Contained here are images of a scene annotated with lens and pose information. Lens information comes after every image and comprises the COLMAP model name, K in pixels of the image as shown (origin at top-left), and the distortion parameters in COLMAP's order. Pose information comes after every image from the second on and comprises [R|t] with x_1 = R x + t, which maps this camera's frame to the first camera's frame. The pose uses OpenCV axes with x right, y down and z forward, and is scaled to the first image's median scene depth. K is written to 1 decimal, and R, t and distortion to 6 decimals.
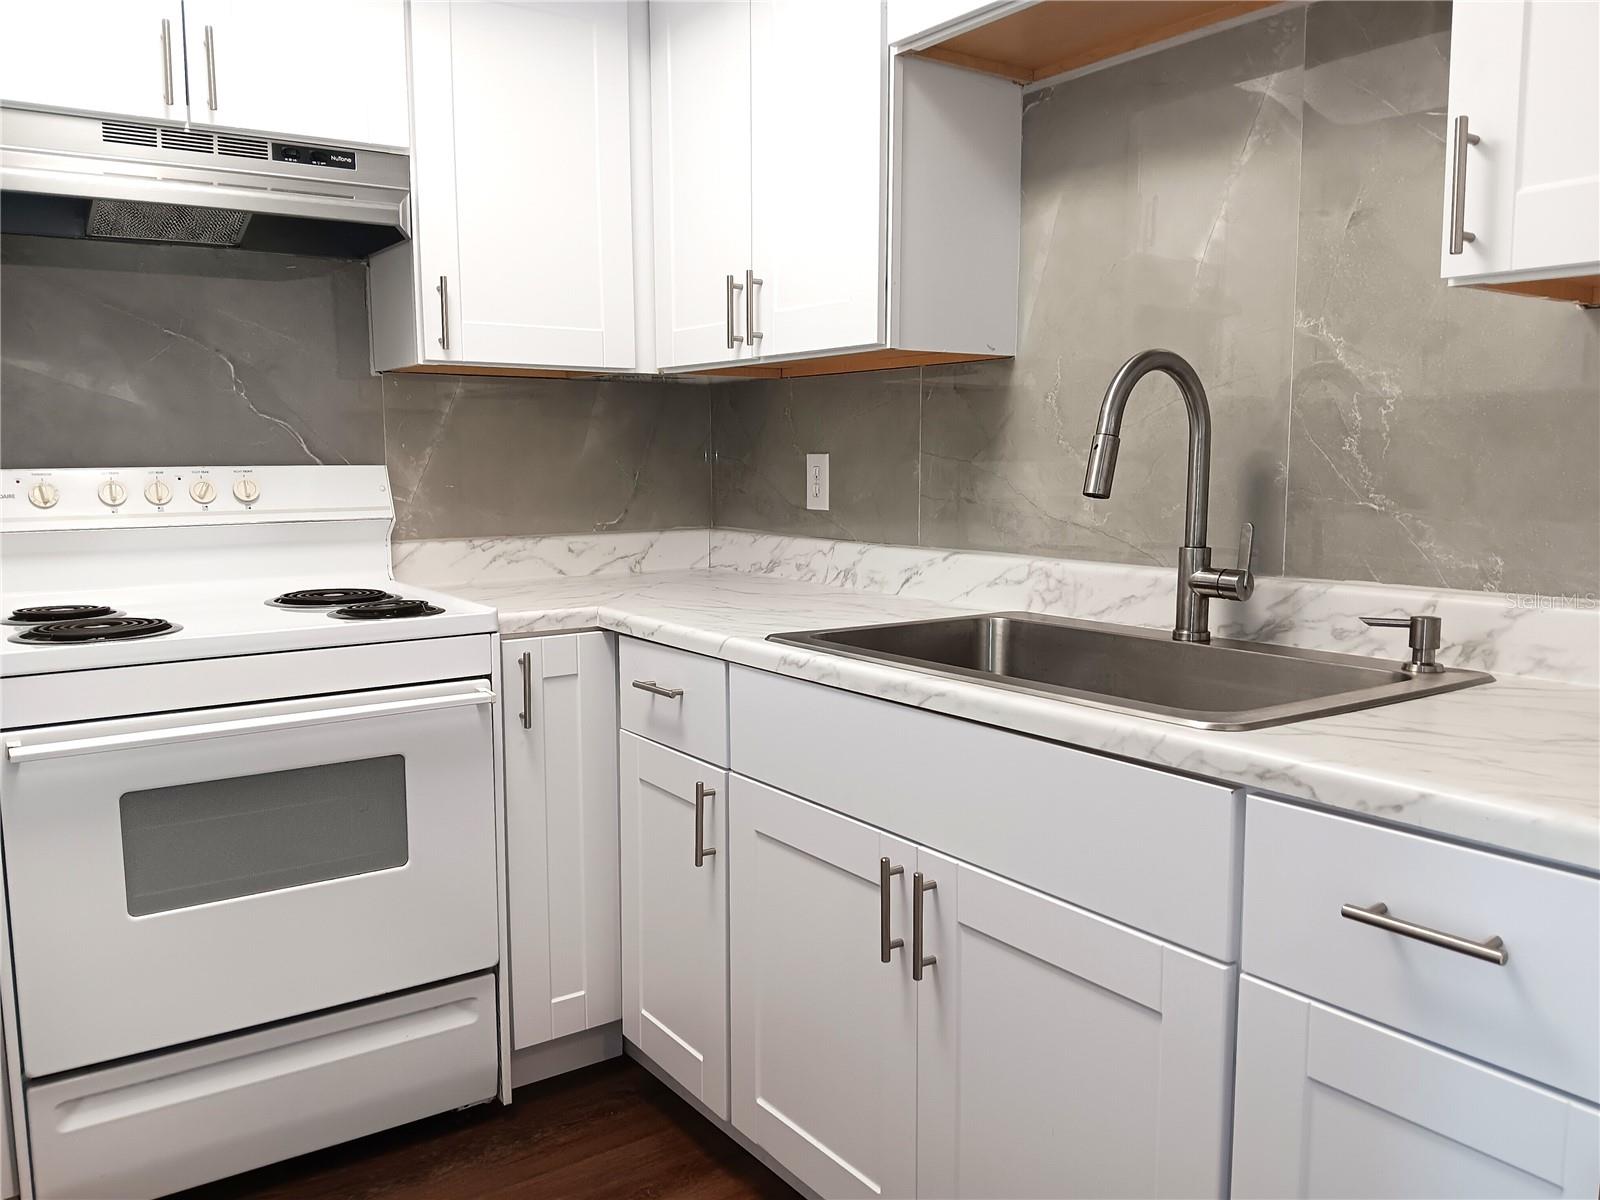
lens RADIAL K [[1245.6, 0, 801.0], [0, 1245.6, 605.3], [0, 0, 1]] dist [0.065250, -0.146706]
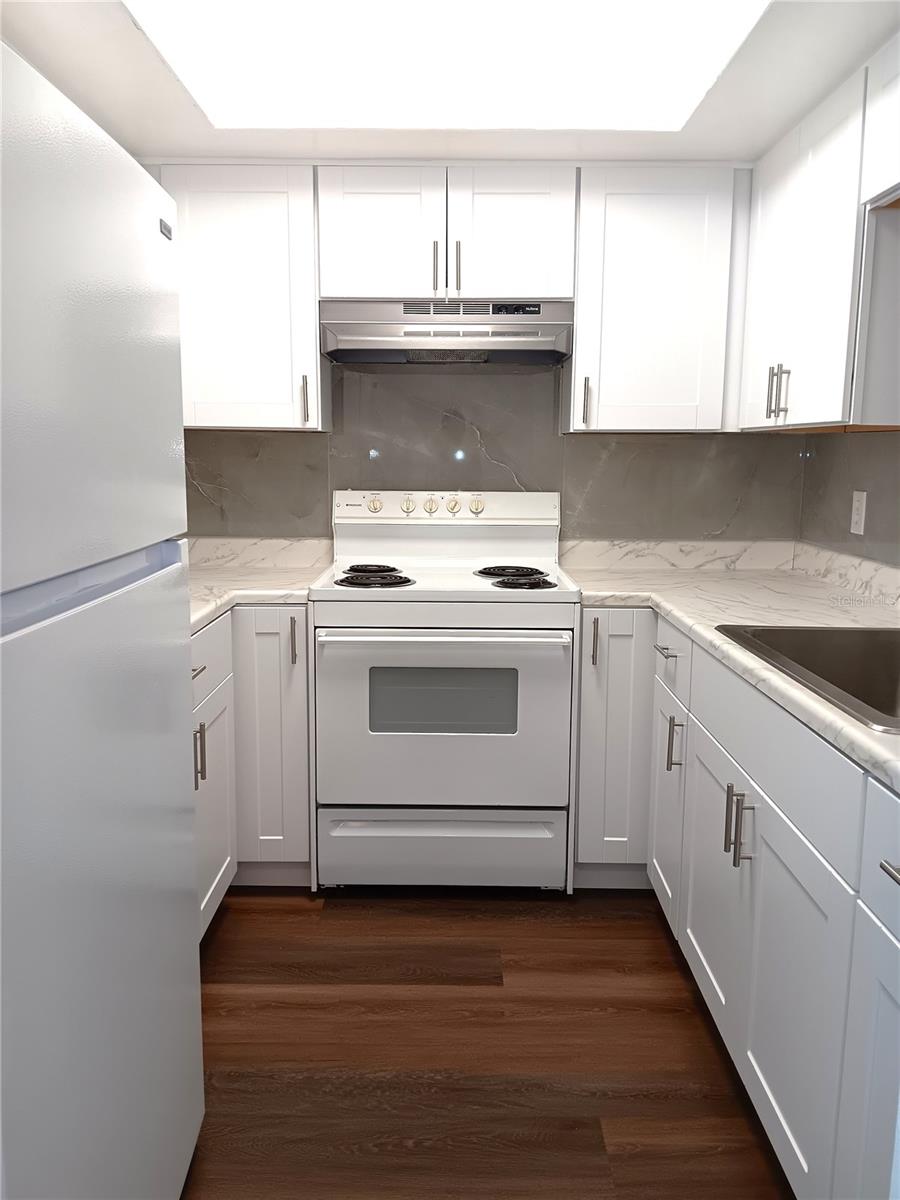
lens RADIAL K [[949.9, 0, 450.0], [0, 949.9, 600.0], [0, 0, 1]] dist [0.135638, -0.307344]
pose [[0.807135, 0.102651, -0.581374, 0.321592], [-0.081401, 0.994712, 0.062622, -0.043678], [0.584728, -0.003220, 0.811223, -0.092794]]
